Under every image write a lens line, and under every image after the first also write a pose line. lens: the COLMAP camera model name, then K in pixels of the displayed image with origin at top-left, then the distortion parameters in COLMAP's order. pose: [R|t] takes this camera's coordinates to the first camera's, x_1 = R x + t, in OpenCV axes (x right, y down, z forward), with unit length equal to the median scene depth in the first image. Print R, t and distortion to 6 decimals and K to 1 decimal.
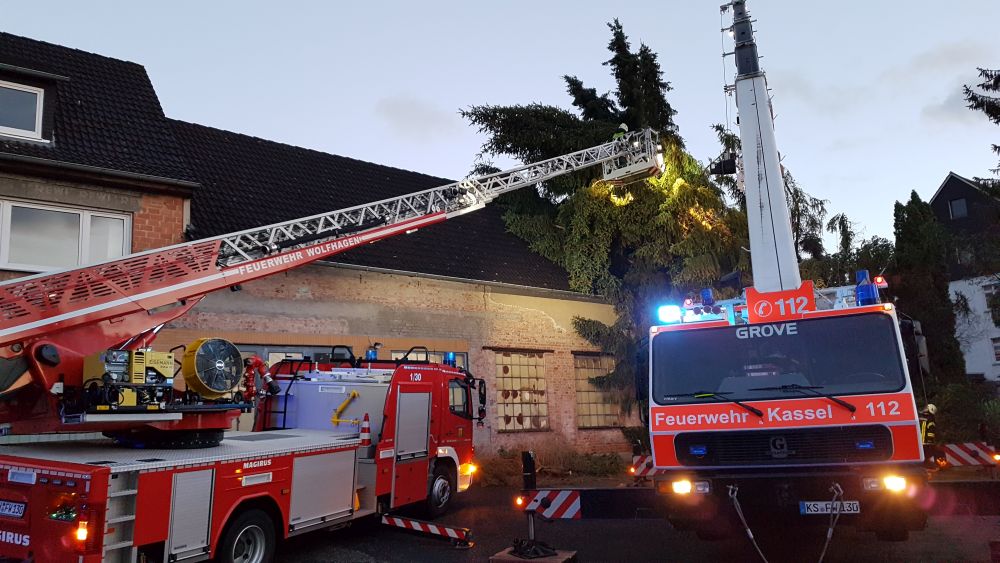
lens RADIAL K [[776.2, 0, 501.0], [0, 776.2, 296.9], [0, 0, 1]] dist [0.230665, -0.423688]
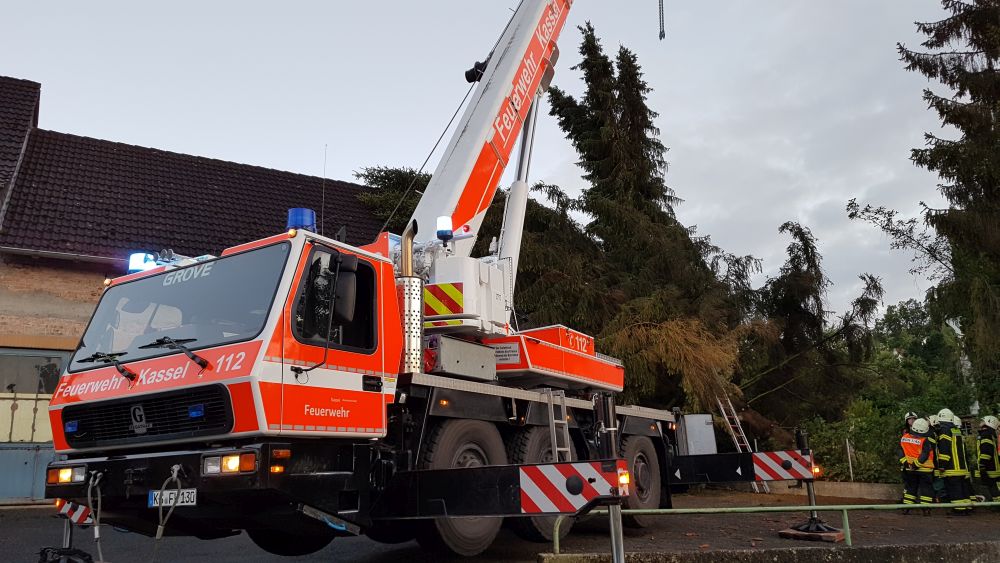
lens RADIAL K [[767.7, 0, 534.8], [0, 767.7, 291.4], [0, 0, 1]] dist [0.183464, -0.286749]
pose [[0.988438, -0.024306, -0.149667, 0.320461], [0.015444, 0.998073, -0.060093, 0.045325], [0.150840, 0.057087, 0.986909, 0.118161]]
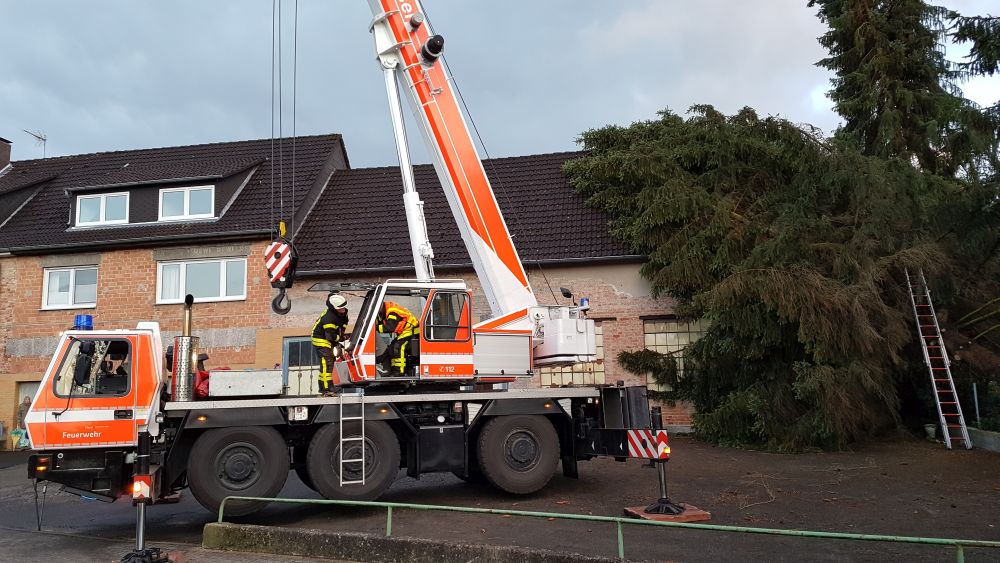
lens RADIAL K [[776.2, 0, 501.0], [0, 776.2, 296.9], [0, 0, 1]] dist [0.230665, -0.423688]
pose [[0.660463, -0.076572, -0.746944, 0.762859], [0.131758, 0.991170, 0.014894, 0.011500], [0.739208, -0.108253, 0.664720, 0.256276]]
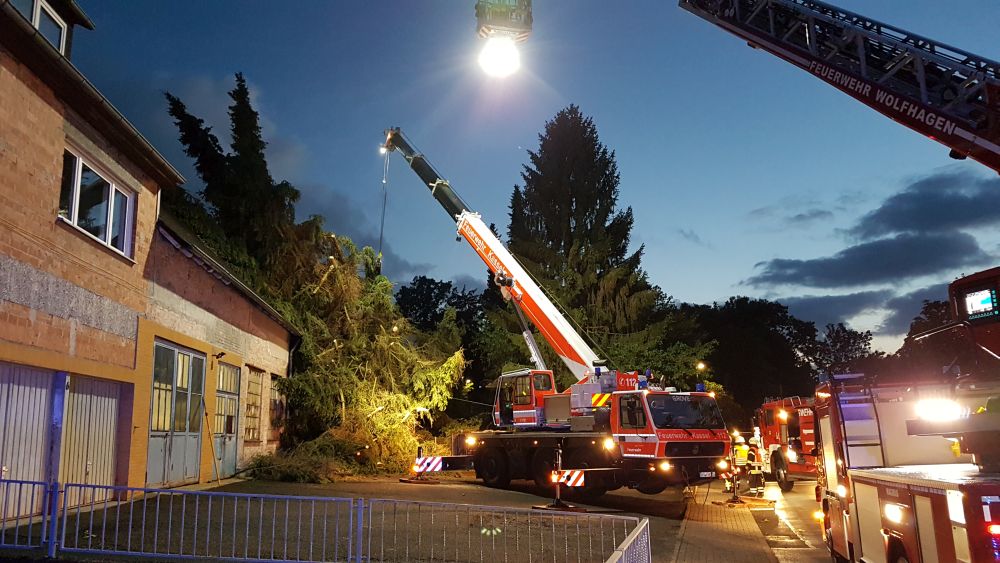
lens RADIAL K [[767.7, 0, 534.8], [0, 767.7, 291.4], [0, 0, 1]] dist [0.183464, -0.286749]
pose [[0.508093, 0.201249, 0.837460, -0.759138], [-0.166514, 0.976927, -0.133739, 0.043891], [-0.845053, -0.071497, 0.529881, 0.067258]]
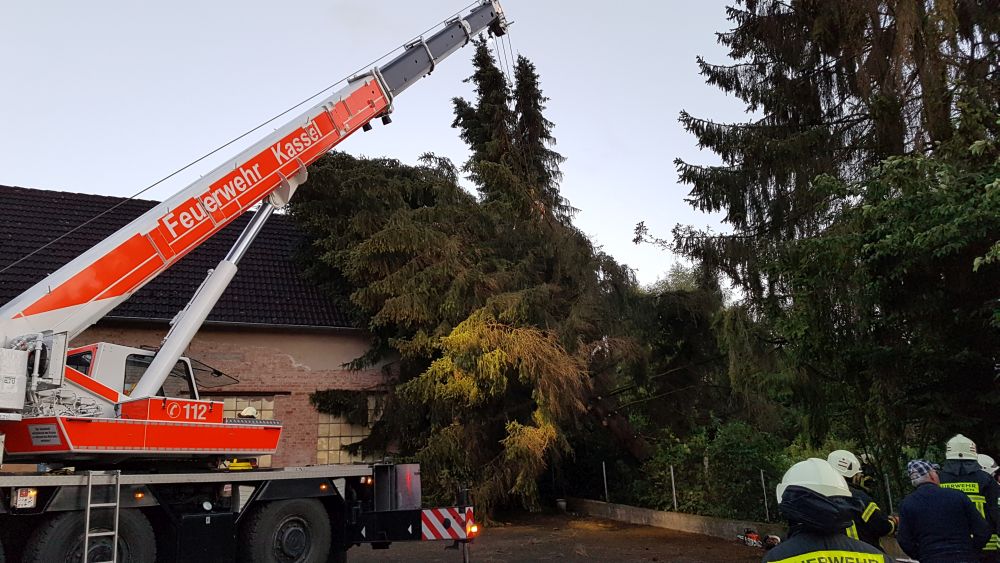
lens RADIAL K [[769.6, 0, 526.2], [0, 769.6, 274.7], [0, 0, 1]] dist [0.184920, -0.297324]
pose [[0.972042, -0.055746, -0.228095, 0.587724], [0.040399, 0.996628, -0.071414, 0.009854], [0.231307, 0.060202, 0.971016, 0.184602]]
